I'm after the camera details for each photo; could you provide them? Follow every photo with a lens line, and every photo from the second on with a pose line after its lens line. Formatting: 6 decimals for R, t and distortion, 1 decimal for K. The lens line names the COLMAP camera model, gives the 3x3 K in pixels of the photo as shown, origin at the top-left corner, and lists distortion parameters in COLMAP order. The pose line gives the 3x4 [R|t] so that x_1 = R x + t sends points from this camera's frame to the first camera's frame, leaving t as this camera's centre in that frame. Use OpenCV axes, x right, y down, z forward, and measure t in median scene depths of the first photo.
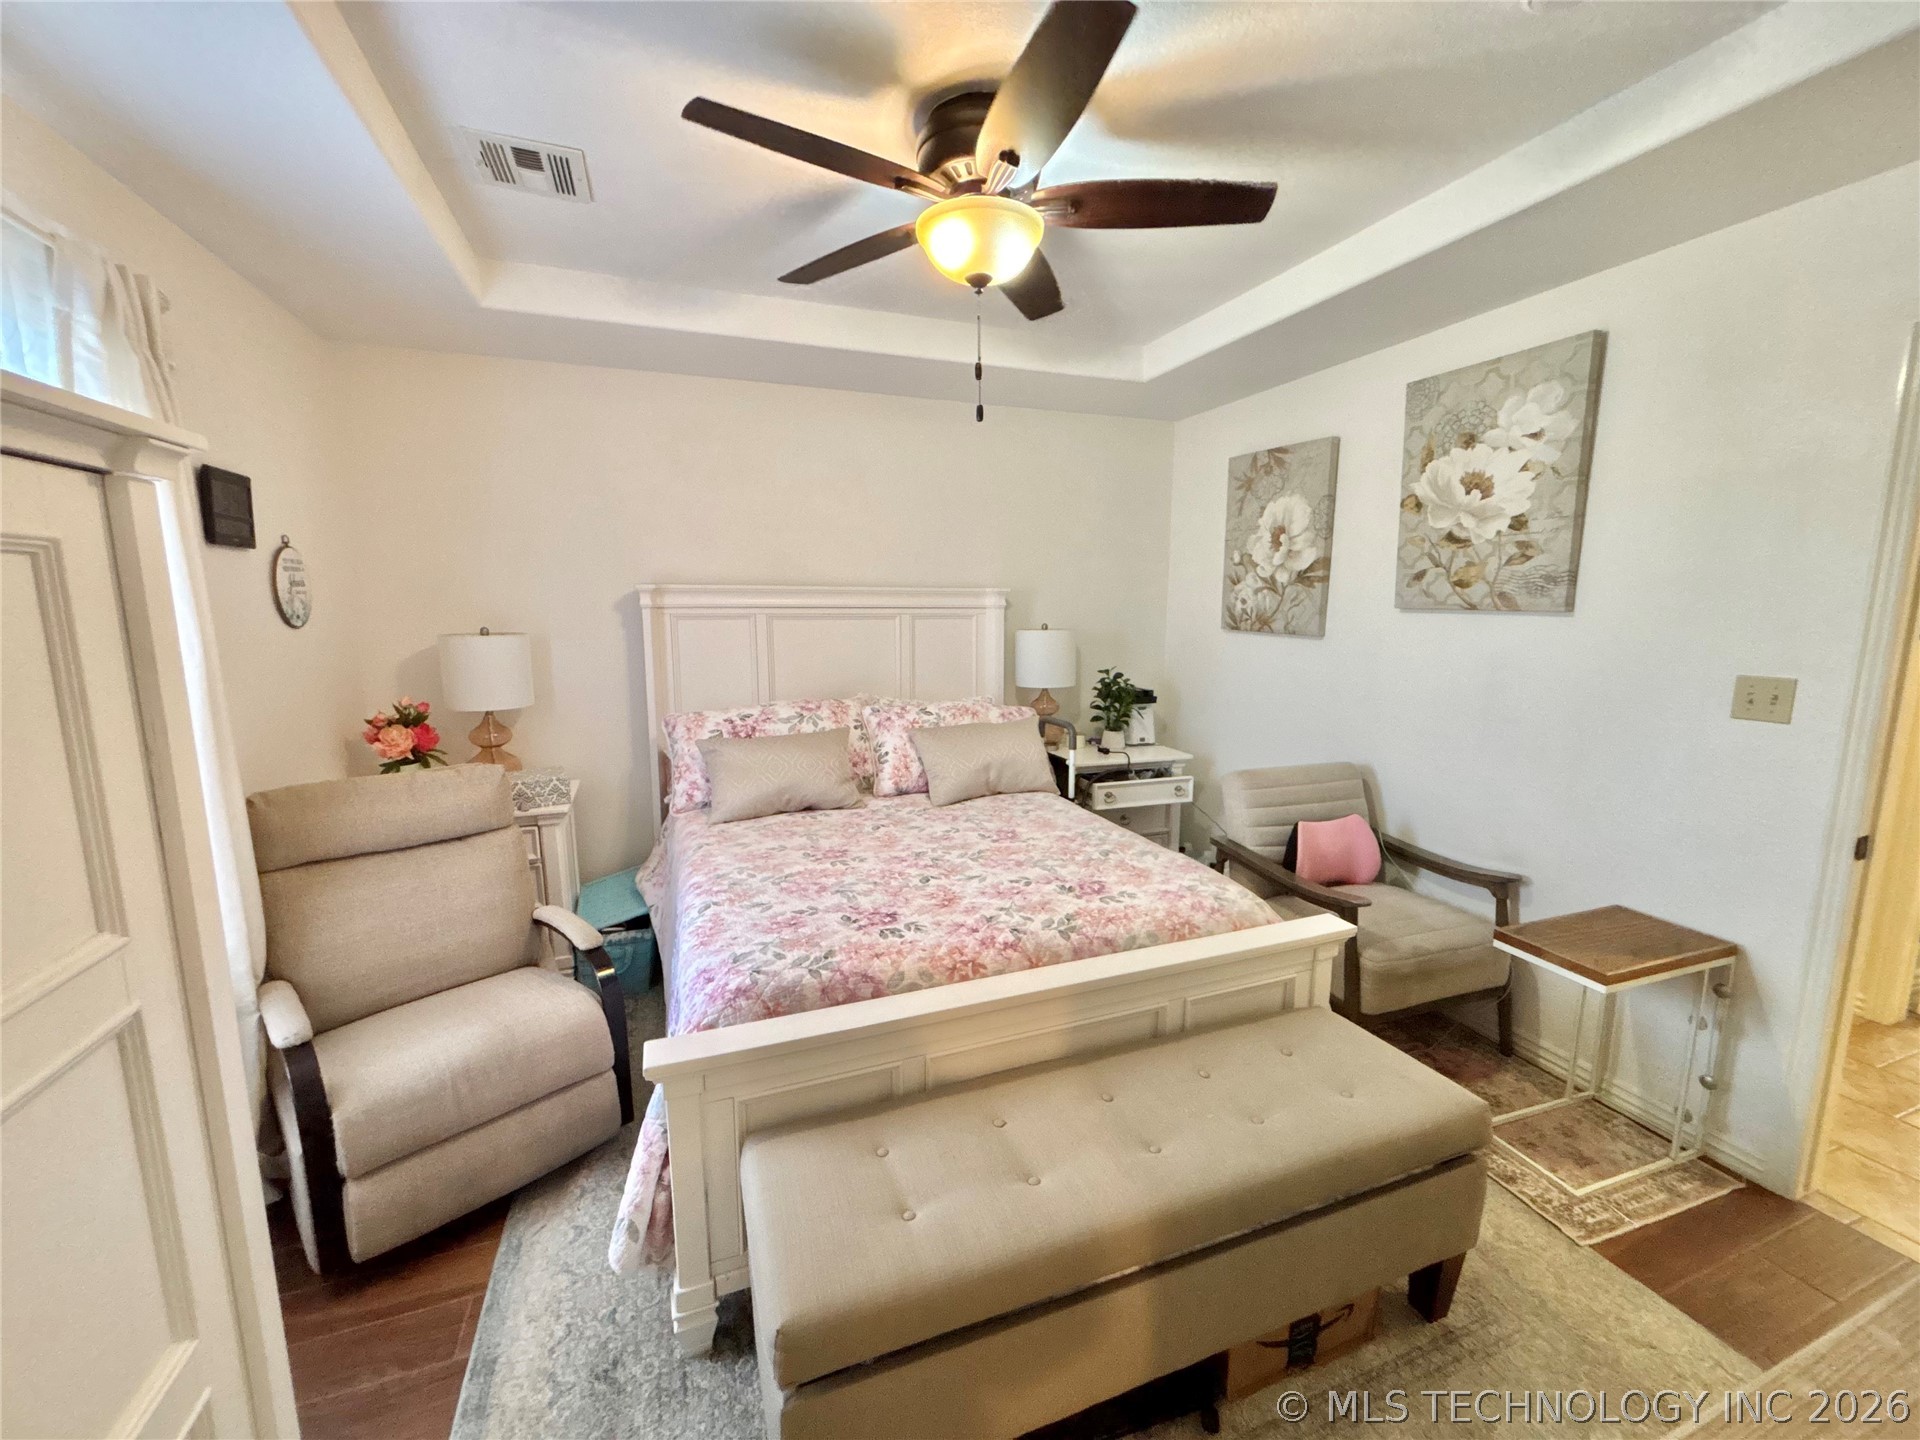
lens RADIAL K [[771.3, 0, 961.3], [0, 771.3, 721.7], [0, 0, 1]] dist [-0.002662, -0.000177]
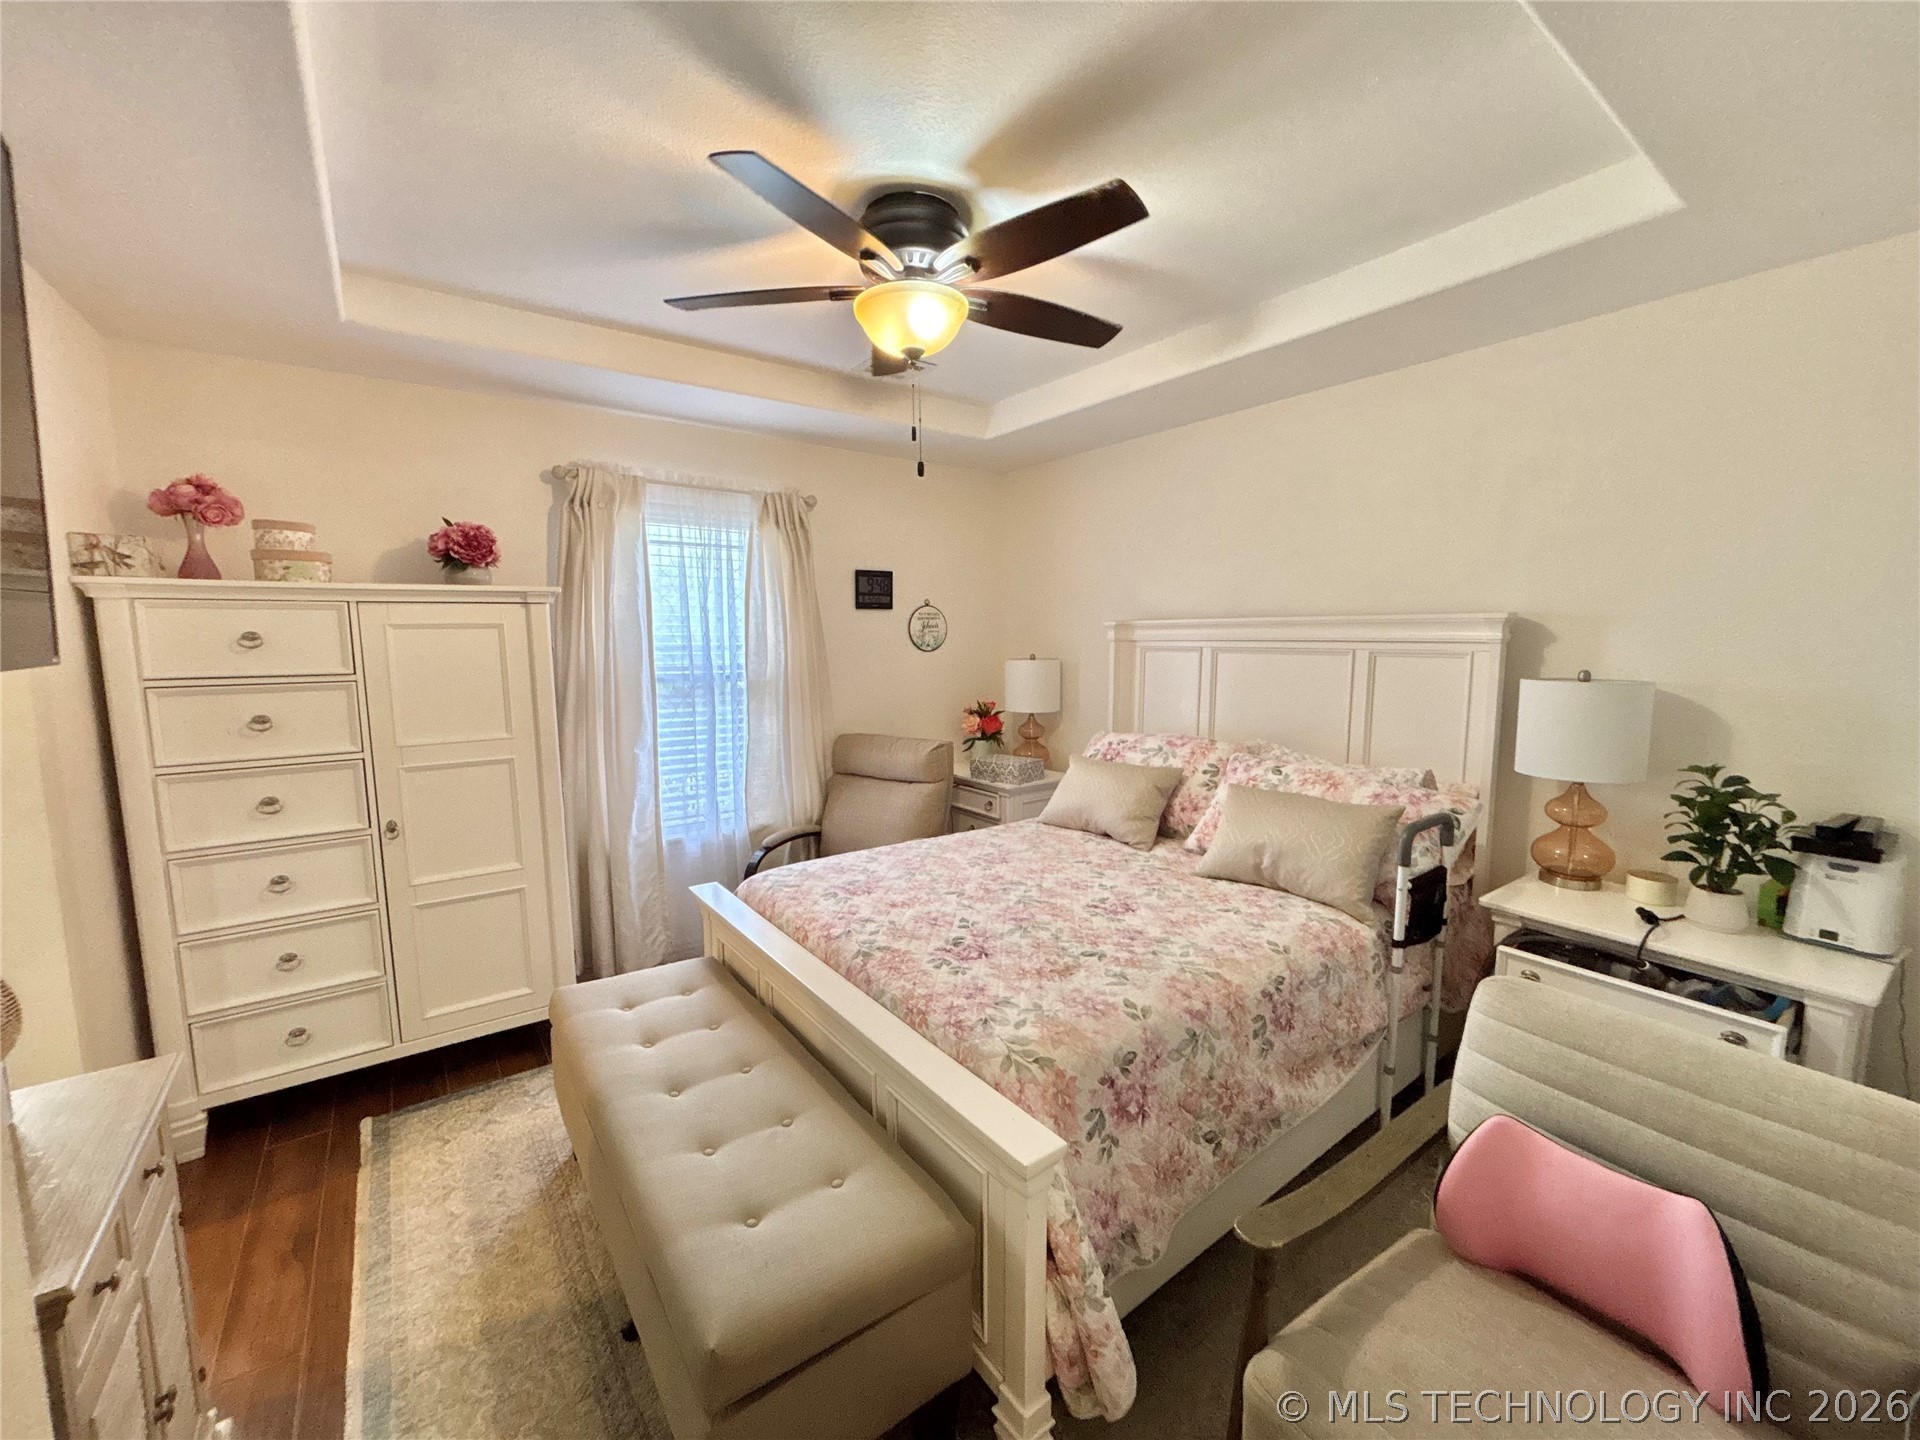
lens RADIAL K [[771.3, 0, 954.3], [0, 771.3, 718.4], [0, 0, 1]] dist [-0.002662, -0.000177]
pose [[0.250435, 0.103392, -0.962597, 0.793516], [-0.140844, 0.987594, 0.069434, -0.092733], [0.957834, 0.118187, 0.261890, 0.559714]]
